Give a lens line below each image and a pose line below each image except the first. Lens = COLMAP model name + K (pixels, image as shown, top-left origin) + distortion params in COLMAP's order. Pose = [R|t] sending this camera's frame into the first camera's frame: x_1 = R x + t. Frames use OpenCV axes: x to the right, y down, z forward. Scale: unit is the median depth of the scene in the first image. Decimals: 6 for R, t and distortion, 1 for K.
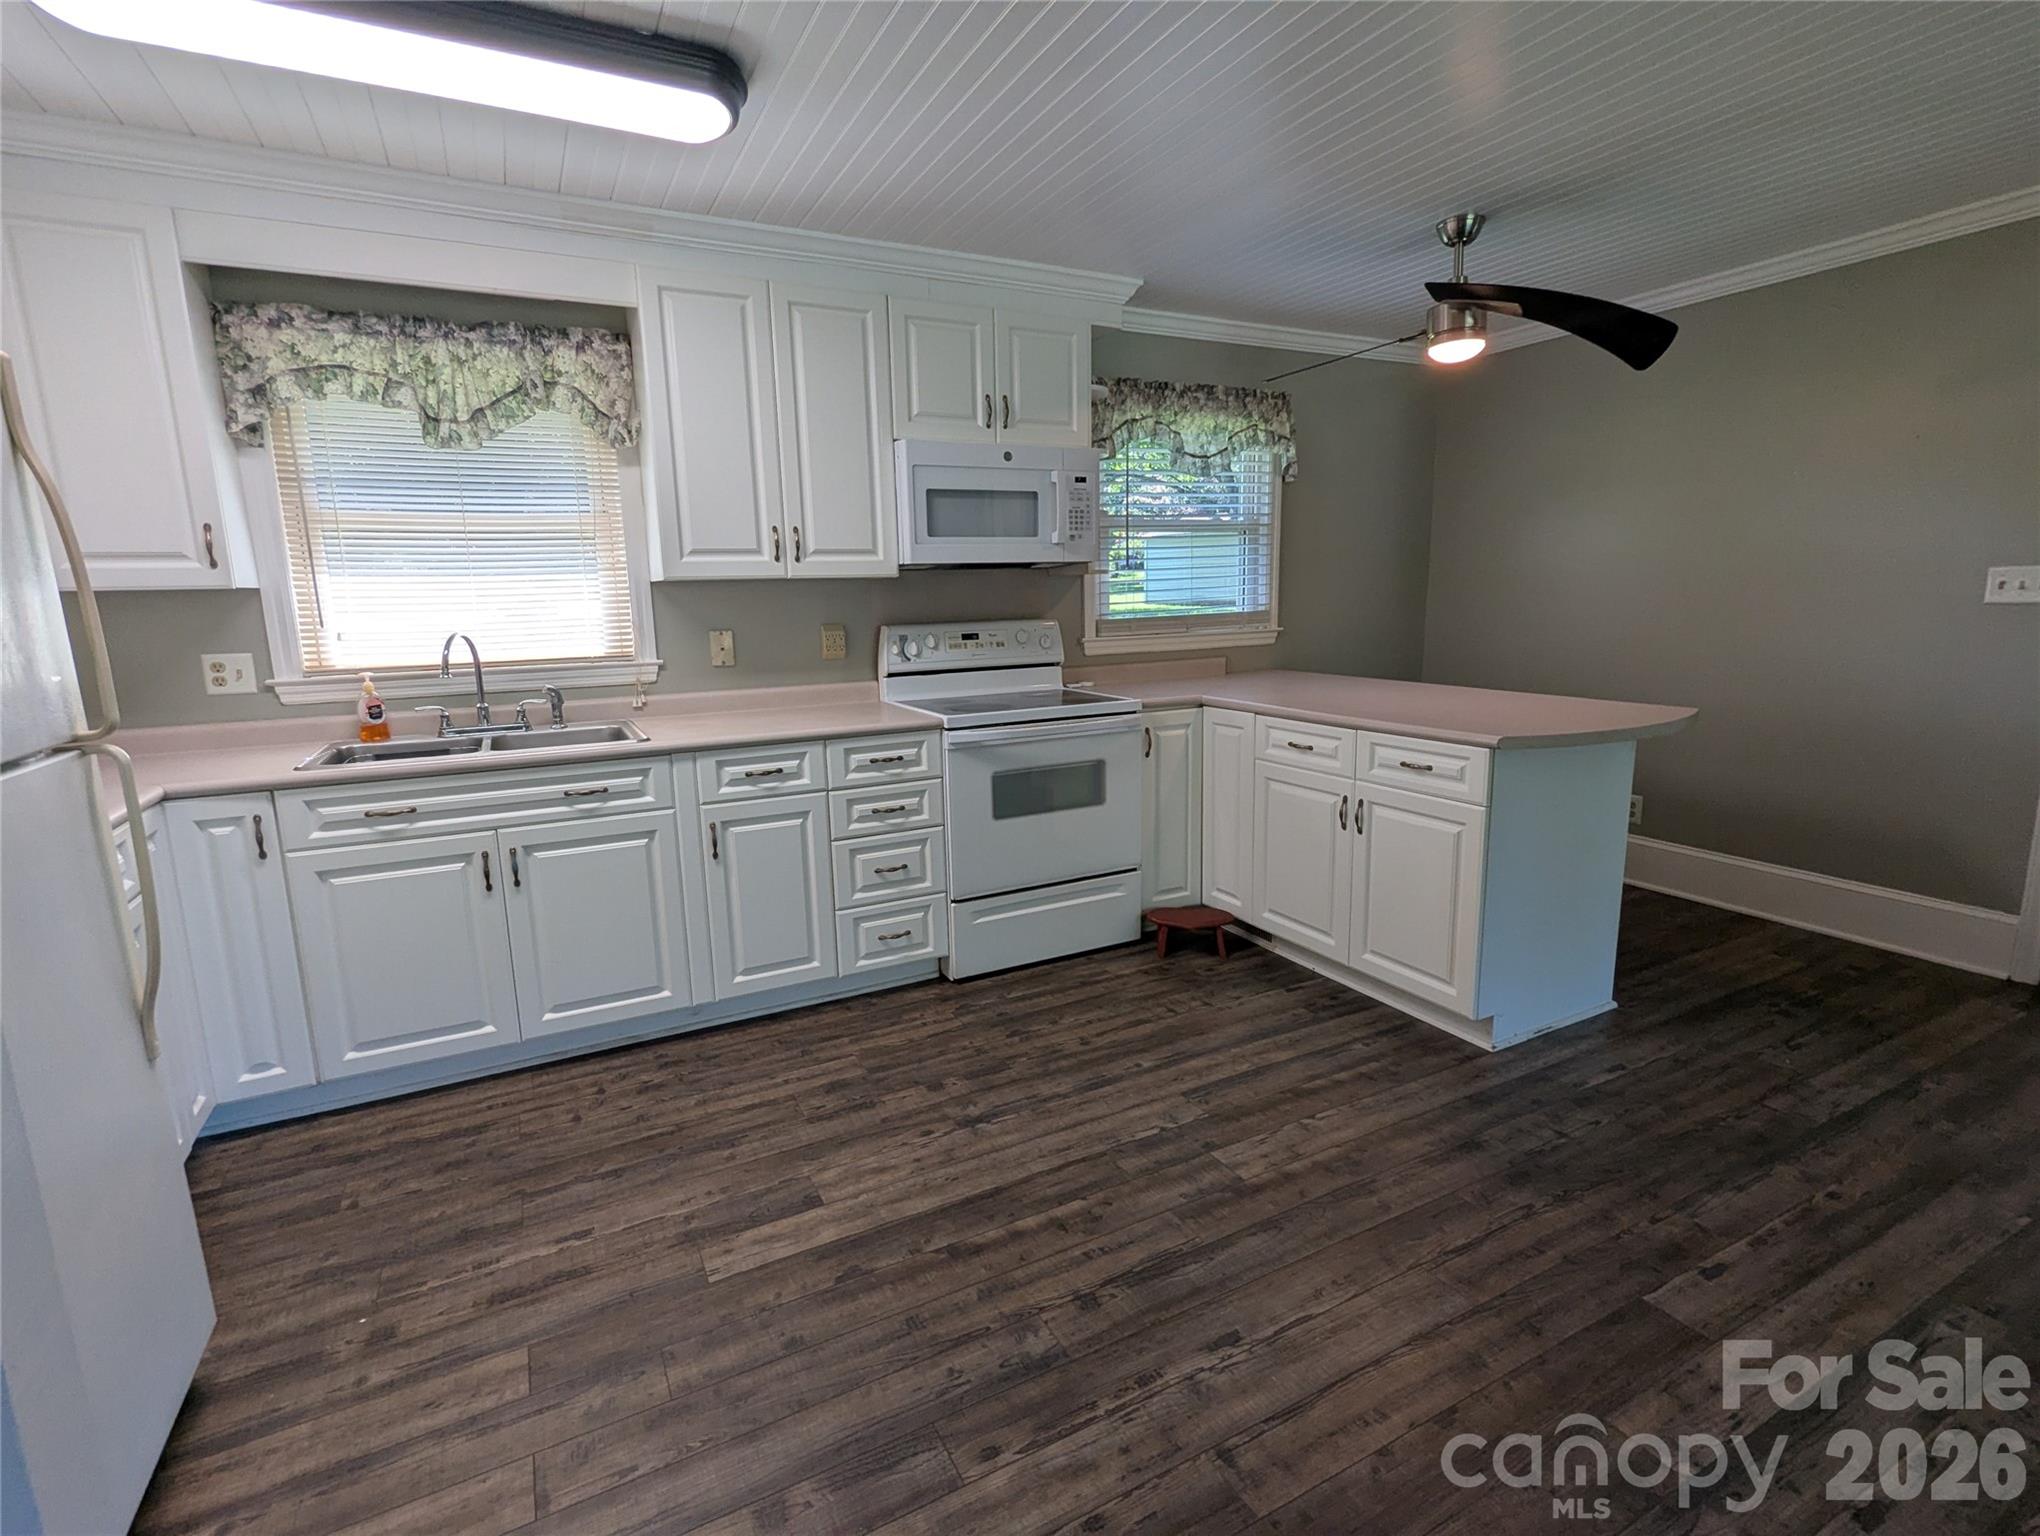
lens RADIAL K [[972.1, 0, 1018.8], [0, 972.1, 769.9], [0, 0, 1]] dist [0.004653, -0.000646]
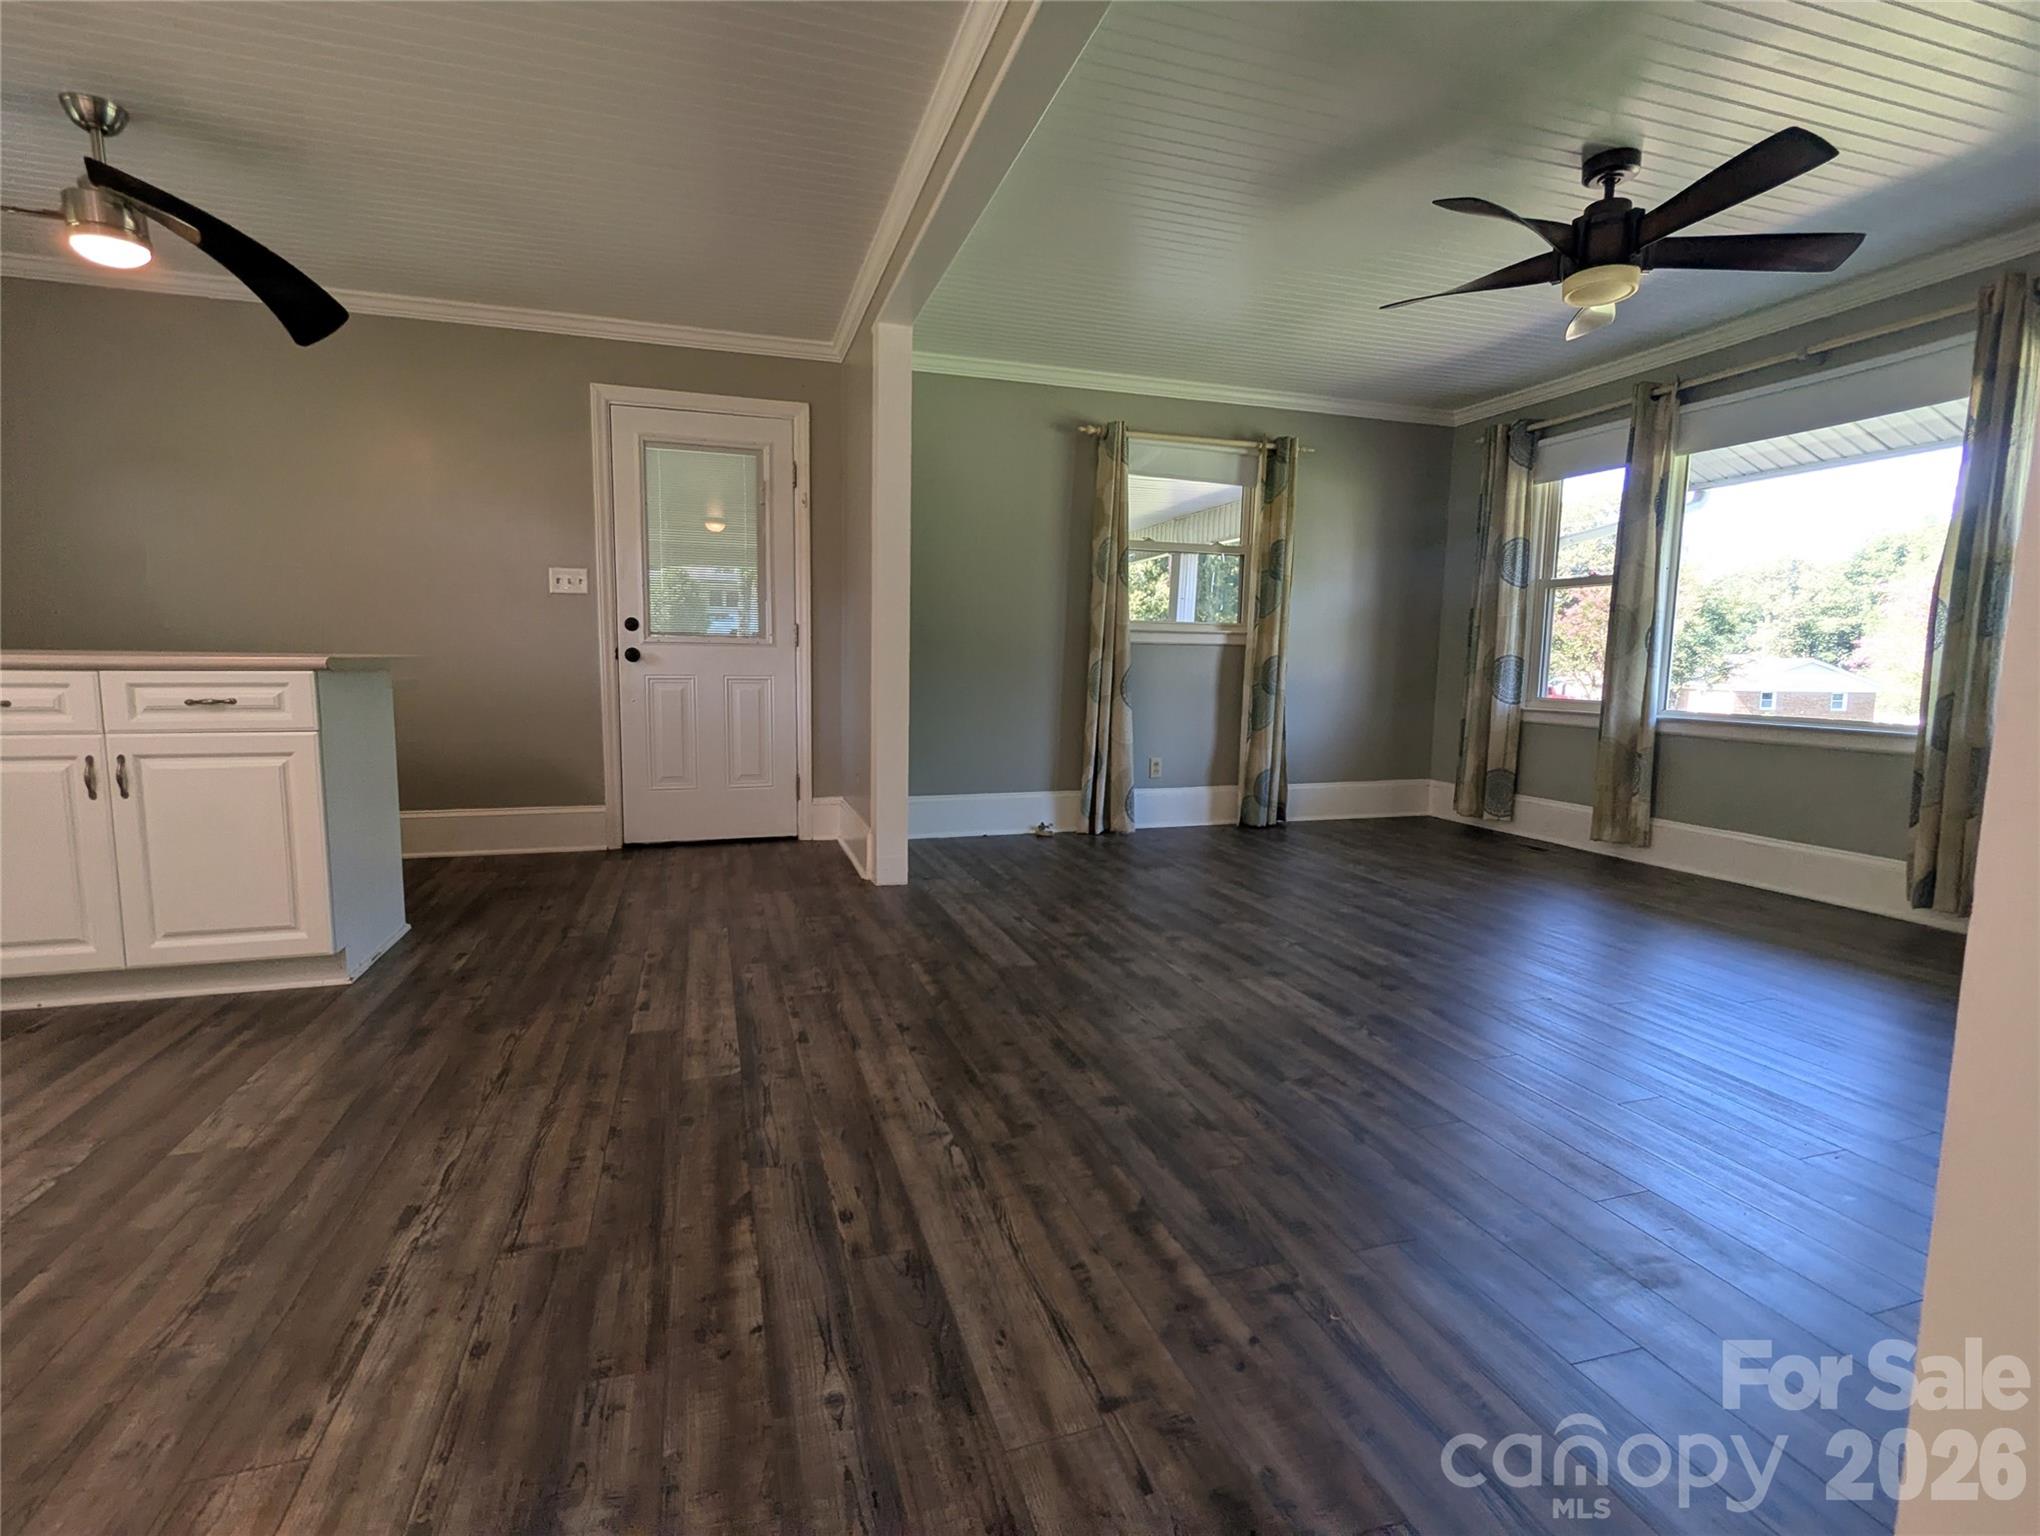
lens RADIAL K [[972.1, 0, 1018.8], [0, 972.1, 769.9], [0, 0, 1]] dist [0.004653, -0.000646]
pose [[0.169908, -0.085265, 0.981764, -0.341419], [0.164924, 0.984659, 0.056974, 0.124938], [-0.971561, 0.152236, 0.181364, 0.117927]]
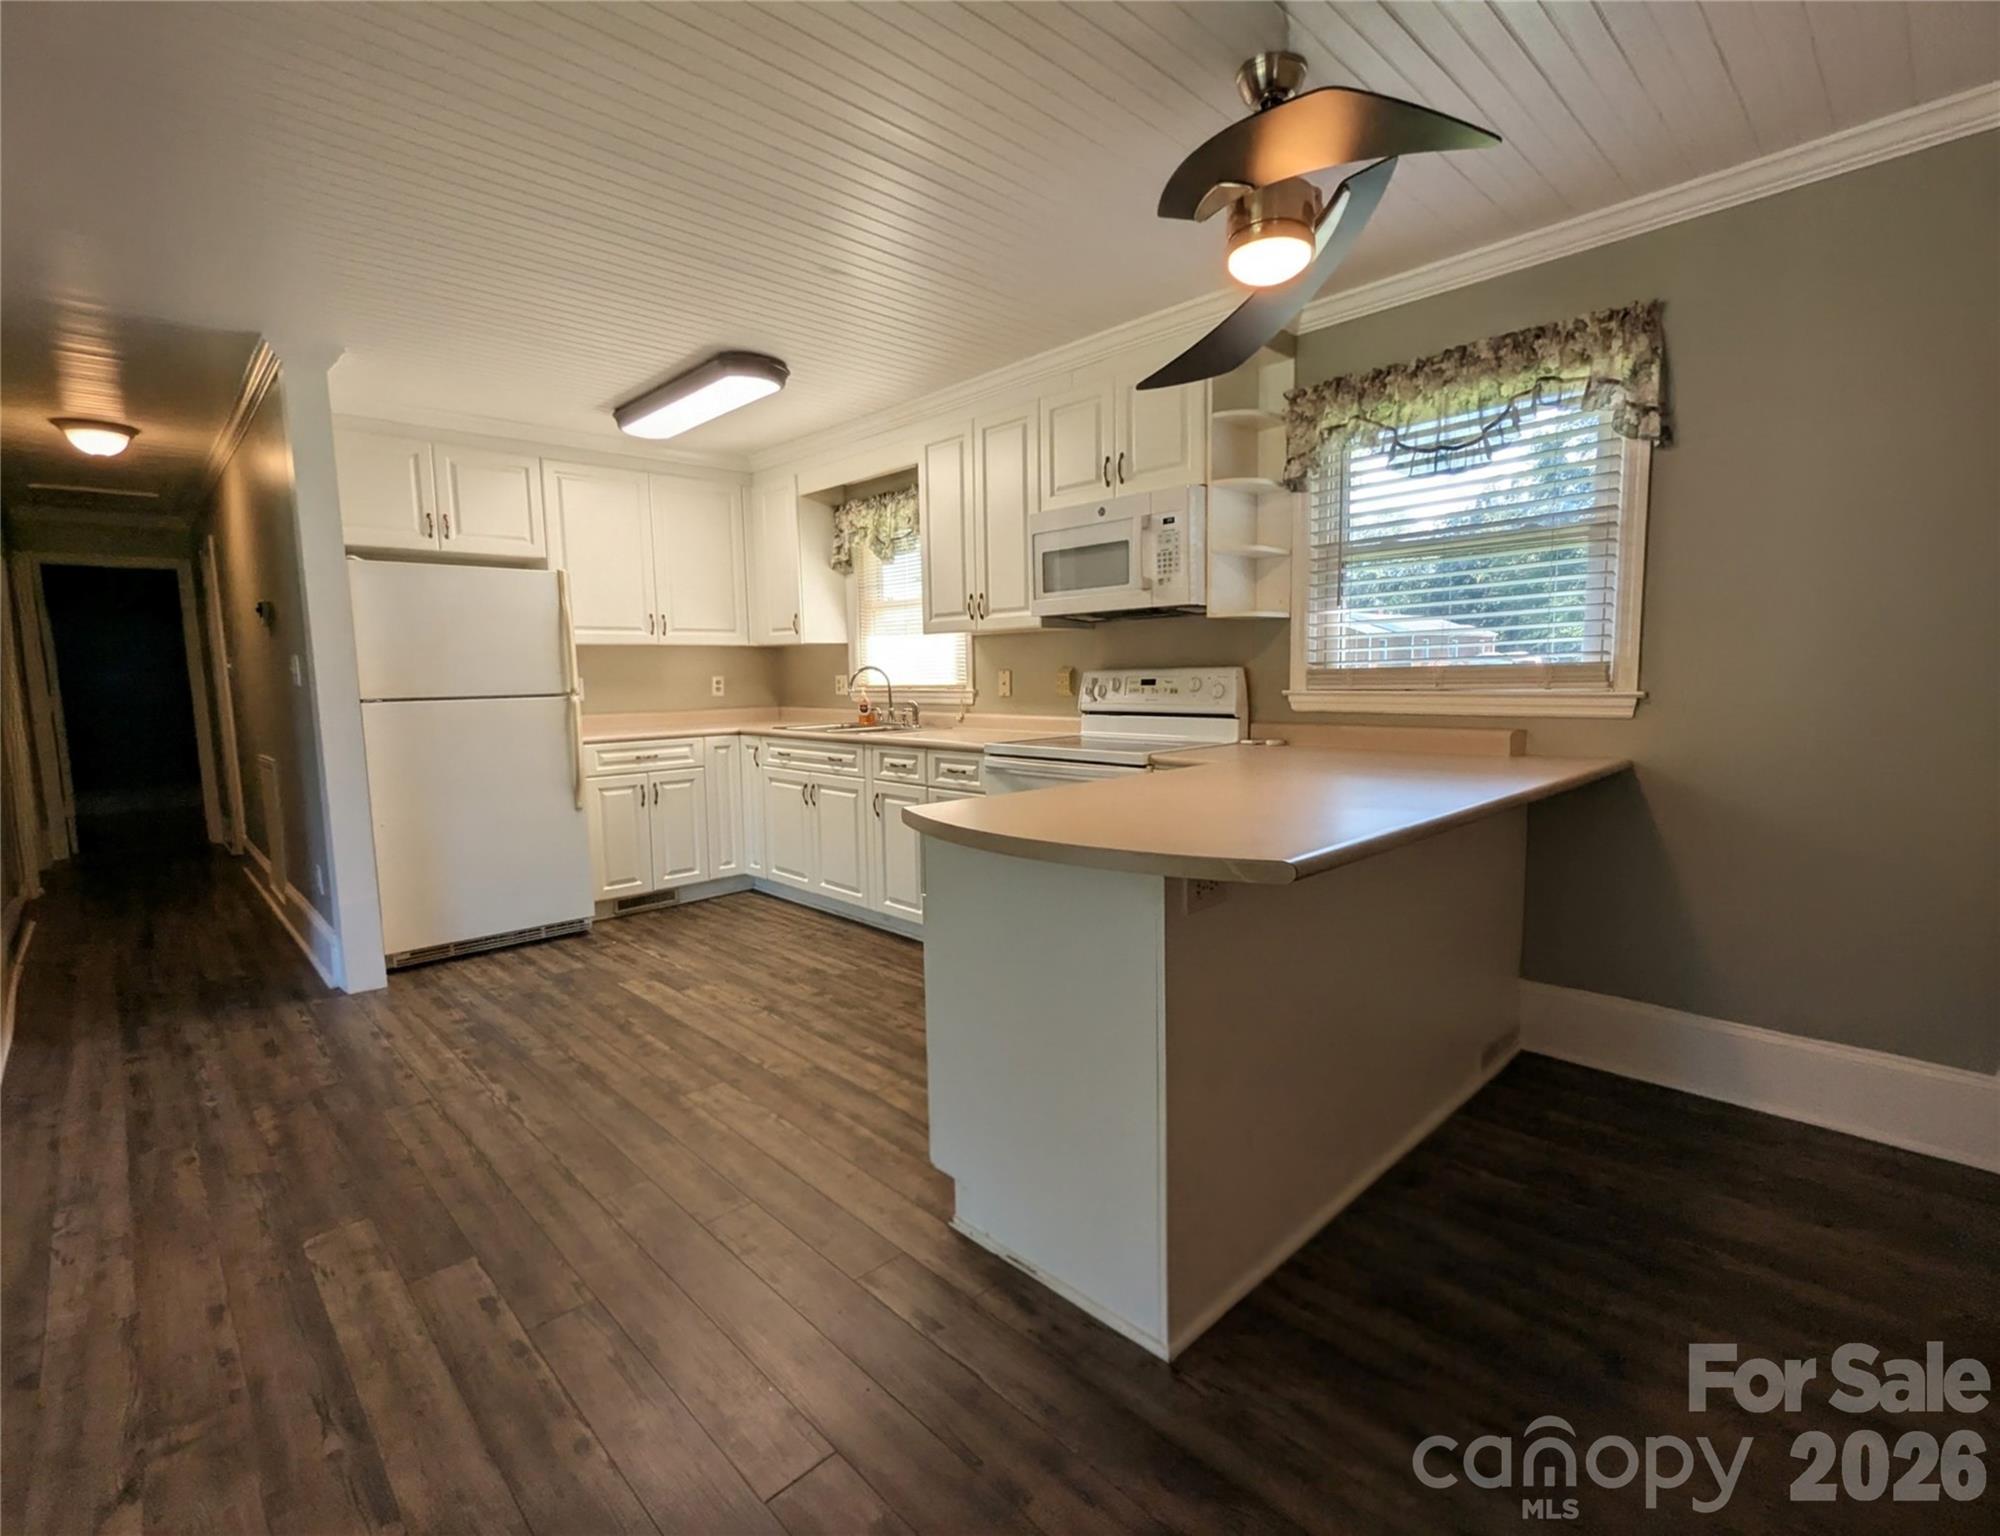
lens RADIAL K [[923.8, 0, 1000.0], [0, 923.8, 768.0], [0, 0, 1]] dist [-0.001470, 0.000205]
pose [[0.284102, 0.117713, -0.951541, 1.100446], [-0.166993, 0.983341, 0.071787, -0.118171], [0.944139, 0.138506, 0.299026, 0.736247]]
